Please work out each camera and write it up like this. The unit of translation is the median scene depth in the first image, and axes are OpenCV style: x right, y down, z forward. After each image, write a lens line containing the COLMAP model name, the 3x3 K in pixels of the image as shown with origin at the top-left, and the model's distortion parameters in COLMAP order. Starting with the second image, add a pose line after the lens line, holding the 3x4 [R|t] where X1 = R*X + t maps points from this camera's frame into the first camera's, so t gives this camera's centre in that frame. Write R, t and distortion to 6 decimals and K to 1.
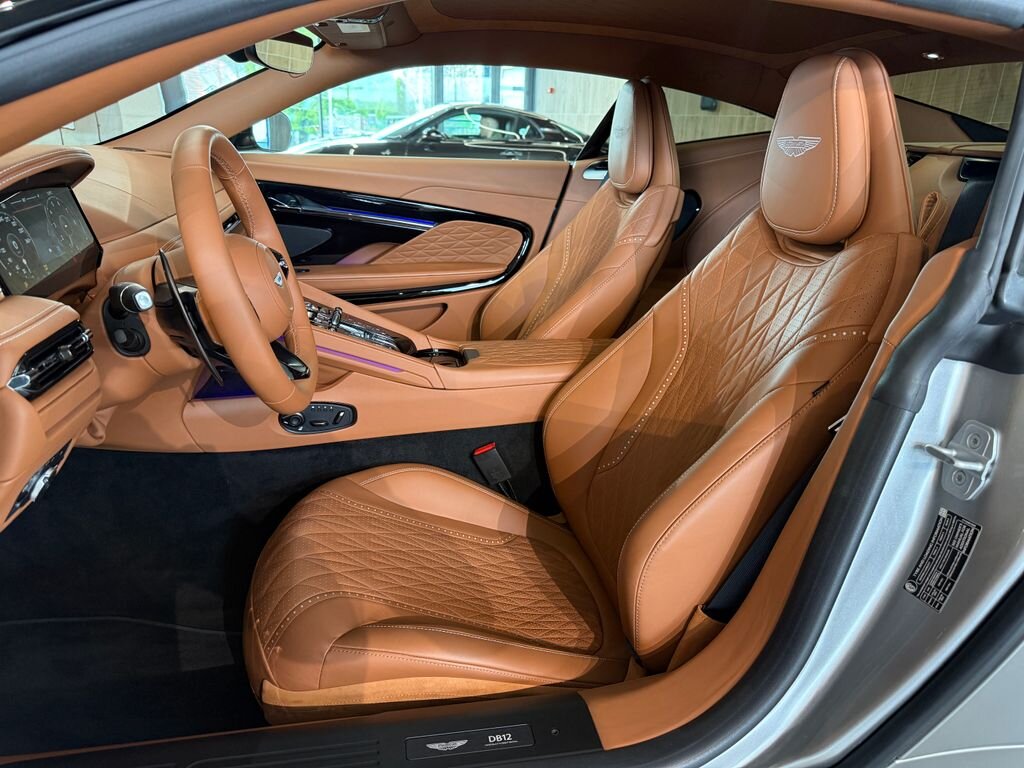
lens RADIAL K [[732.2, 0, 512.0], [0, 732.2, 384.0], [0, 0, 1]] dist [0.117362, -0.103179]
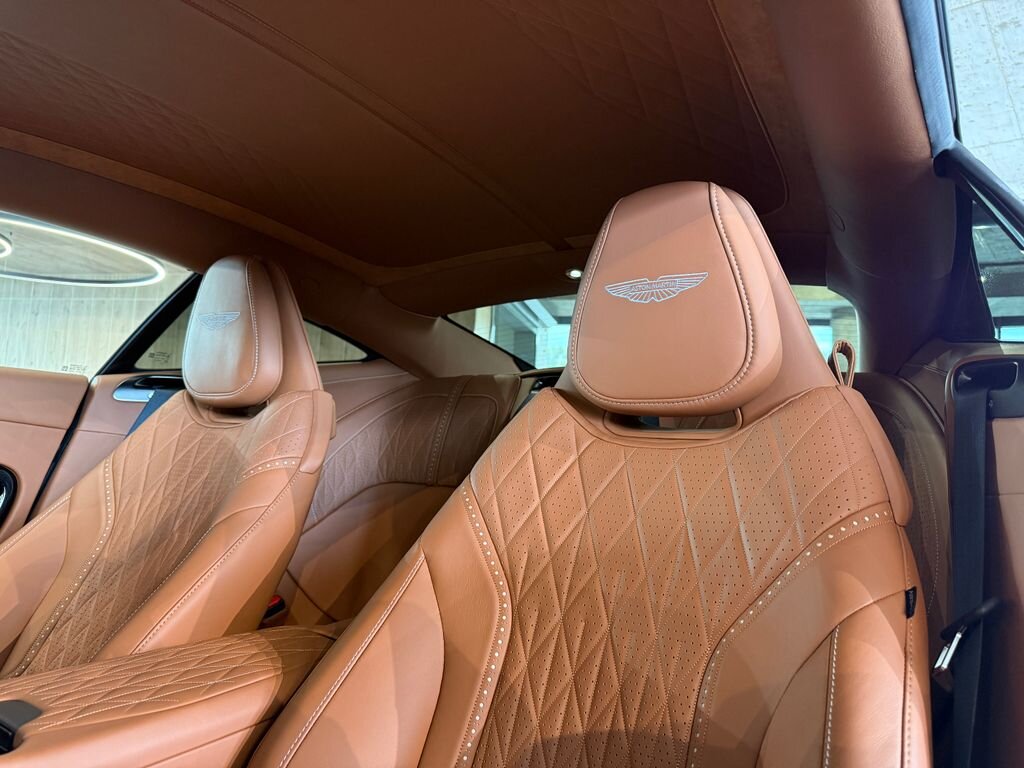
lens RADIAL K [[732.2, 0, 512.0], [0, 732.2, 384.0], [0, 0, 1]] dist [0.117362, -0.103179]
pose [[0.724265, 0.057905, 0.687086, -0.164151], [0.201690, 0.935094, -0.291411, -0.034755], [-0.659364, 0.349637, 0.665577, 0.471048]]
